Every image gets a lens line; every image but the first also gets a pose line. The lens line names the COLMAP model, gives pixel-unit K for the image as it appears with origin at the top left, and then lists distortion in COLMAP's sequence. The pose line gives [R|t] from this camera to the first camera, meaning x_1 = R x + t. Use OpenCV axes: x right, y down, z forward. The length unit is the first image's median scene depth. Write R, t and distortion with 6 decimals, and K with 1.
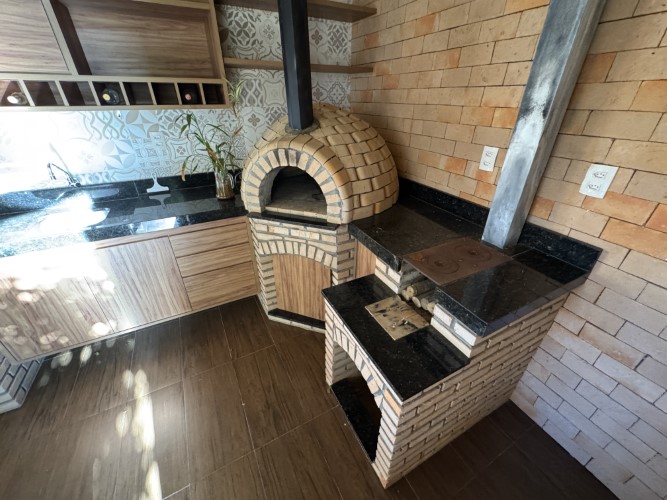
lens RADIAL K [[266.7, 0, 333.1], [0, 266.7, 247.1], [0, 0, 1]] dist [-0.004775, 0.000296]
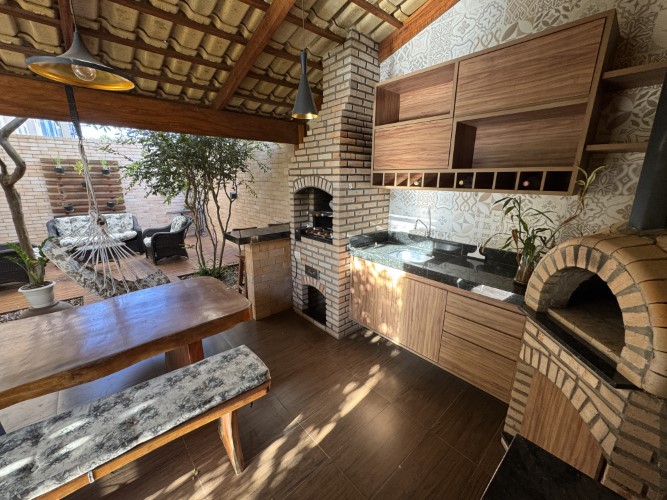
lens RADIAL K [[266.7, 0, 332.8], [0, 266.7, 249.3], [0, 0, 1]] dist [-0.004775, 0.000296]
pose [[0.237287, 0.246645, -0.939607, 0.305218], [-0.482152, 0.869590, 0.106503, -0.081060], [0.843341, 0.427761, 0.325263, 0.123694]]
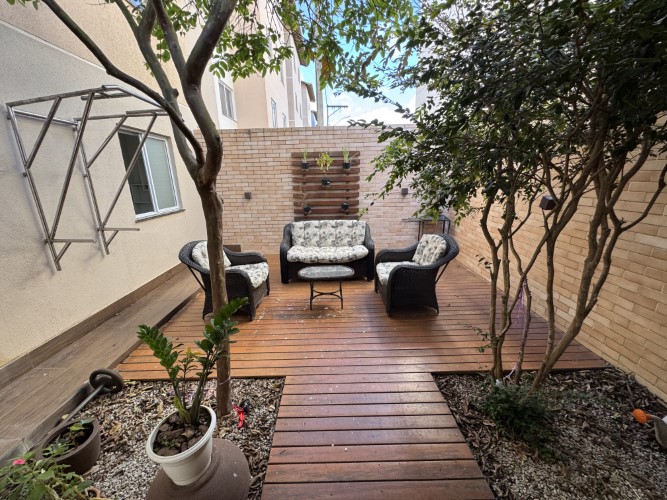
lens RADIAL K [[266.7, 0, 332.1], [0, 266.7, 251.2], [0, 0, 1]] dist [-0.004775, 0.000296]
pose [[-0.471435, 0.246410, -0.846777, -1.349123], [-0.417138, 0.783668, 0.460284, 0.341489], [0.777010, 0.570217, -0.266662, -0.580899]]
